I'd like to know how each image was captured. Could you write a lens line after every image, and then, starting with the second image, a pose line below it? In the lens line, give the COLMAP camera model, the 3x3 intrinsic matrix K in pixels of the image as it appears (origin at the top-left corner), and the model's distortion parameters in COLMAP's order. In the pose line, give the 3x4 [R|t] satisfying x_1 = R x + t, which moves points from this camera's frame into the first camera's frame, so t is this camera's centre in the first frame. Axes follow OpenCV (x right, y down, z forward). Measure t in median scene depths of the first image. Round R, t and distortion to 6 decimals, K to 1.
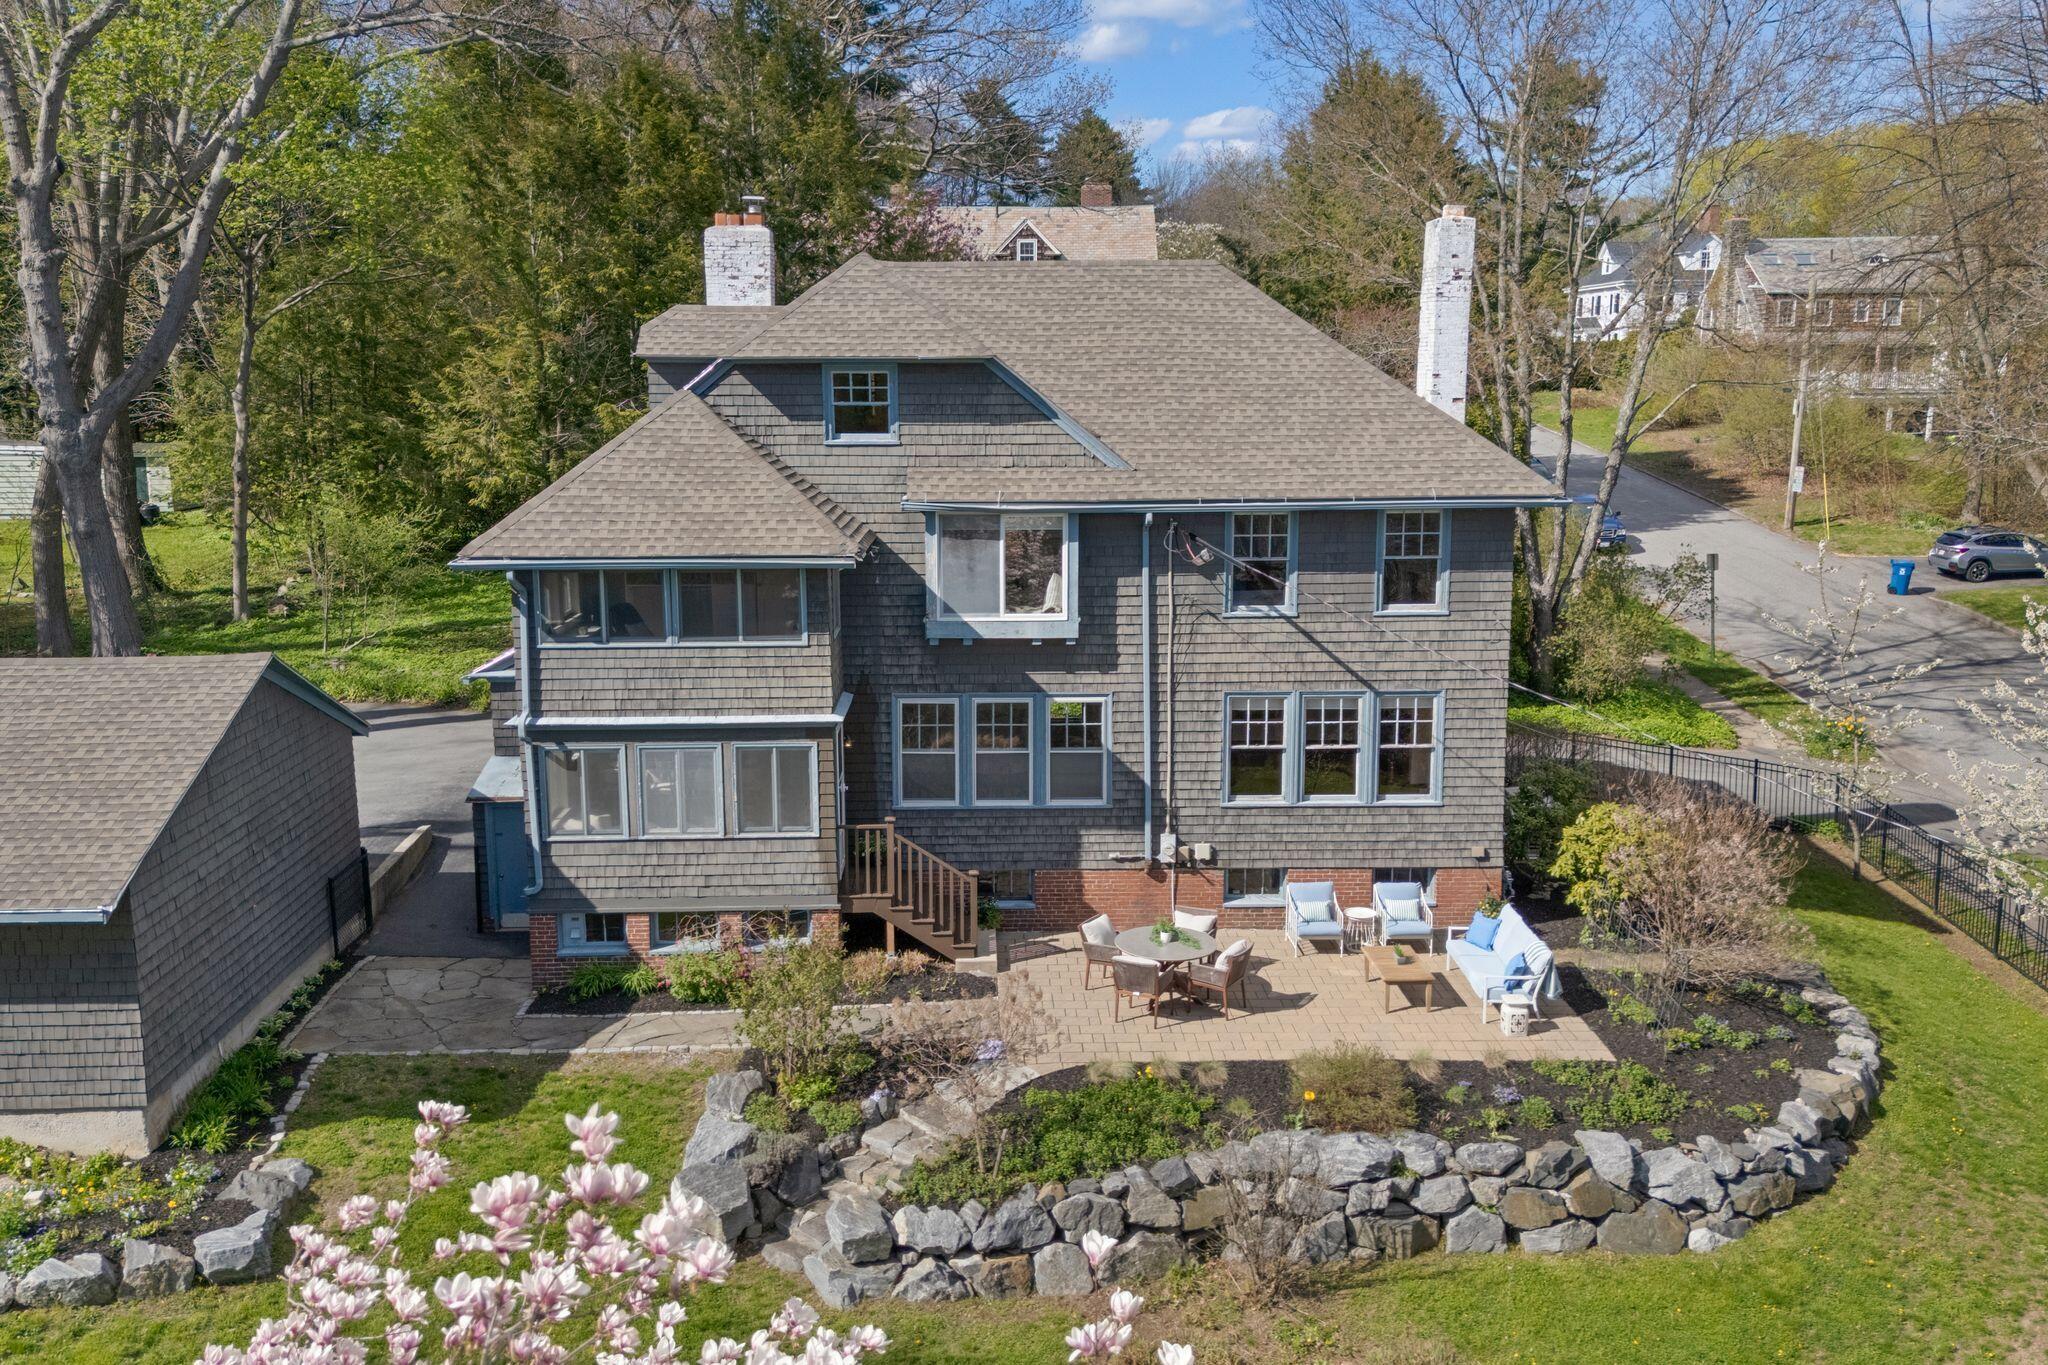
lens RADIAL K [[1789.8, 0, 1070.6], [0, 1789.8, 691.0], [0, 0, 1]] dist [0.103273, -0.119734]
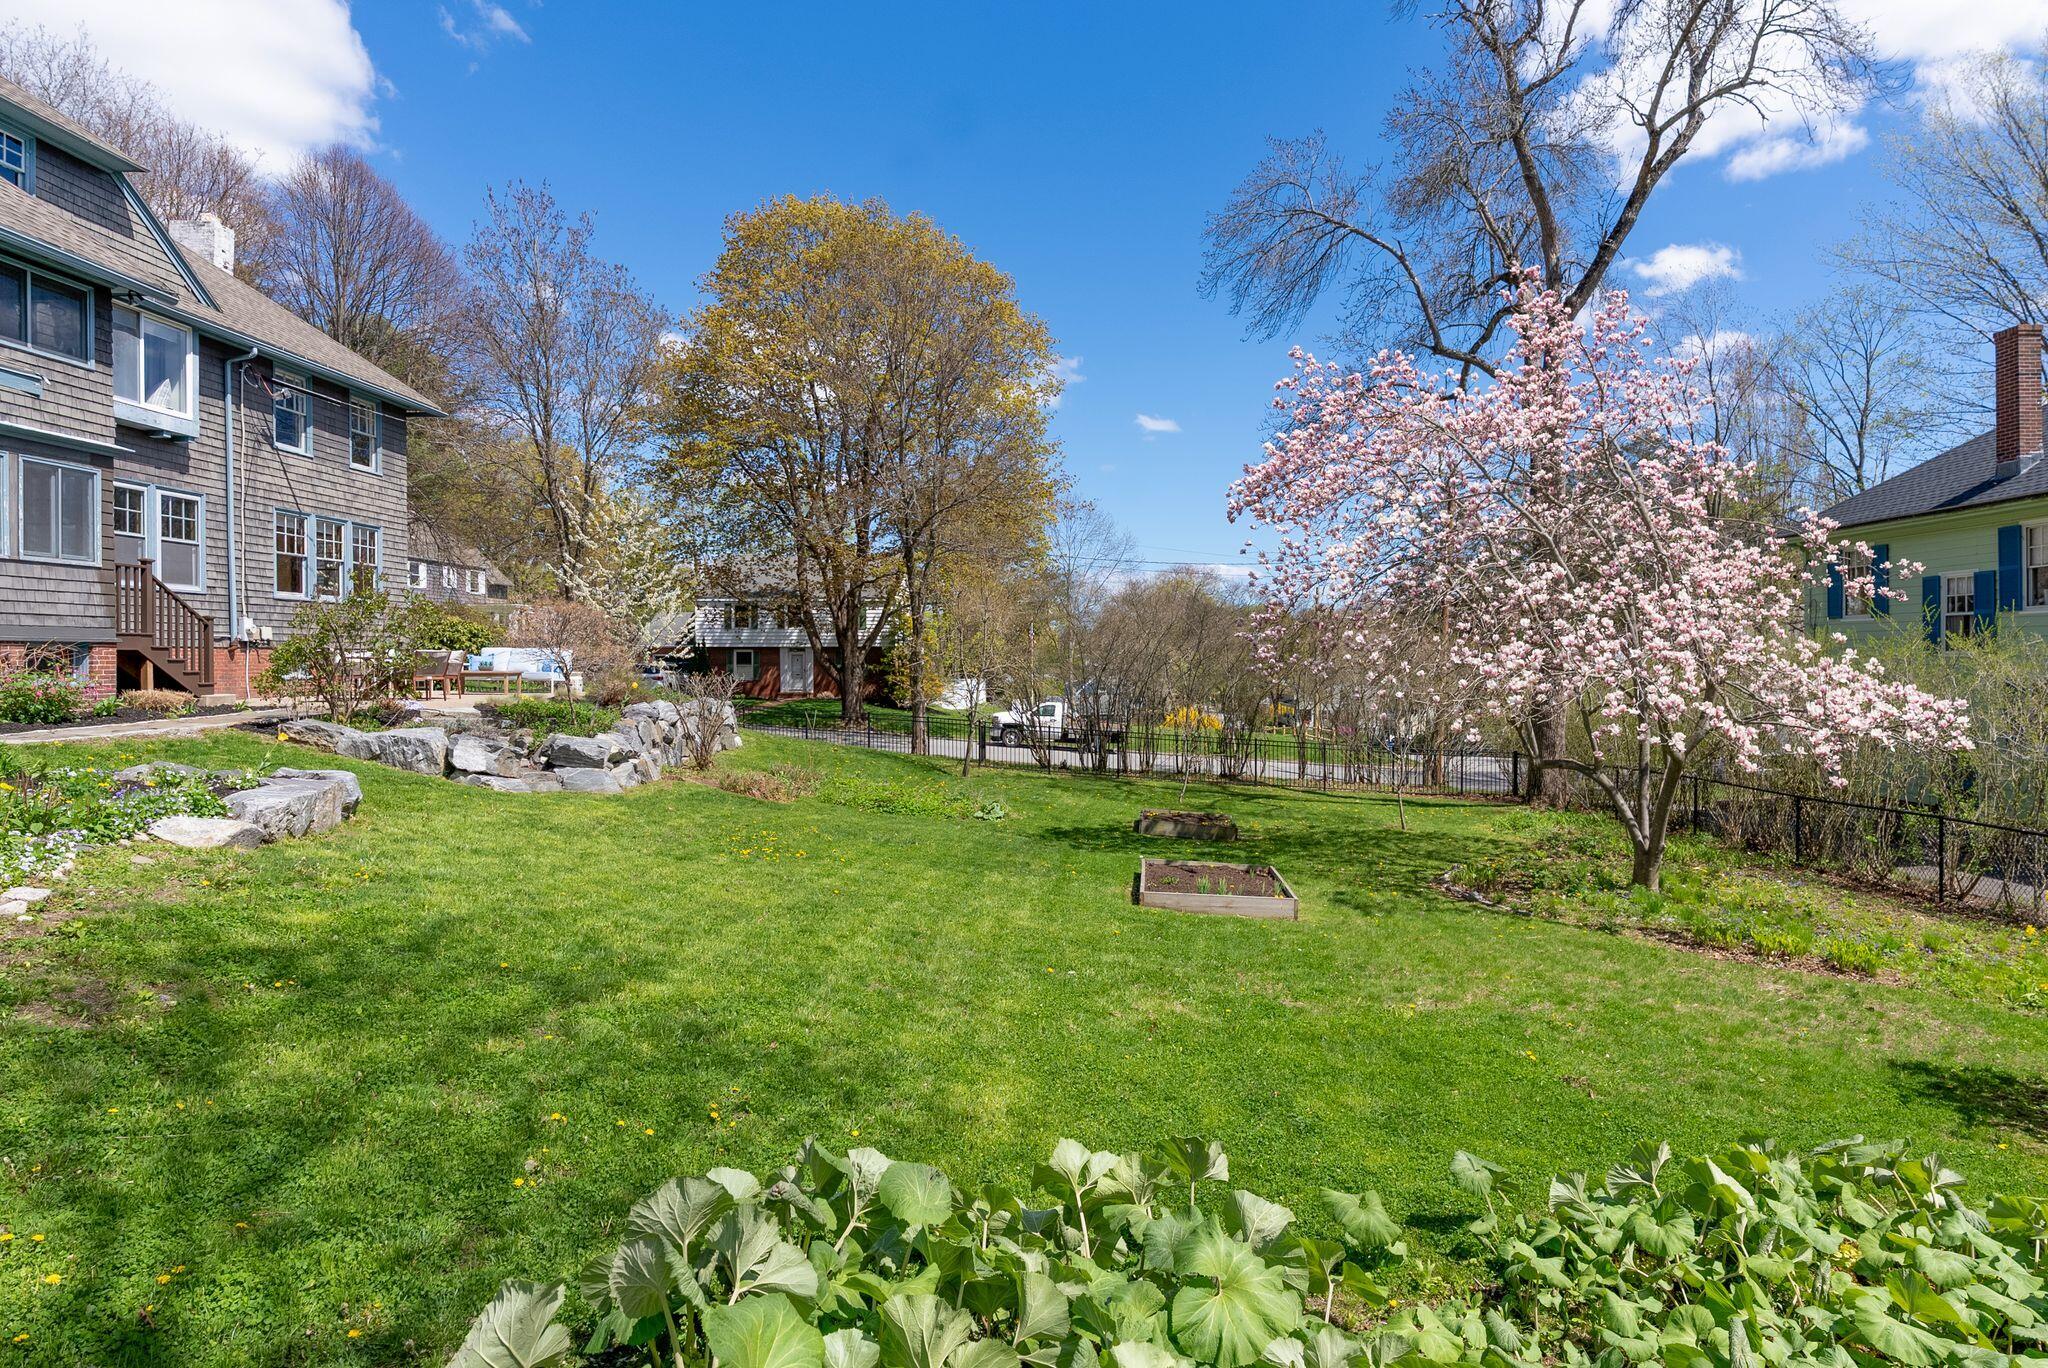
lens RADIAL K [[1072.5, 0, 1069.7], [0, 1072.5, 657.1], [0, 0, 1]] dist [-0.001558, 0.000783]
pose [[0.038338, -0.000073, 0.999265, -0.677264], [0.176124, 0.984345, -0.006685, 0.217370], [-0.983621, 0.176251, 0.037750, 0.437554]]
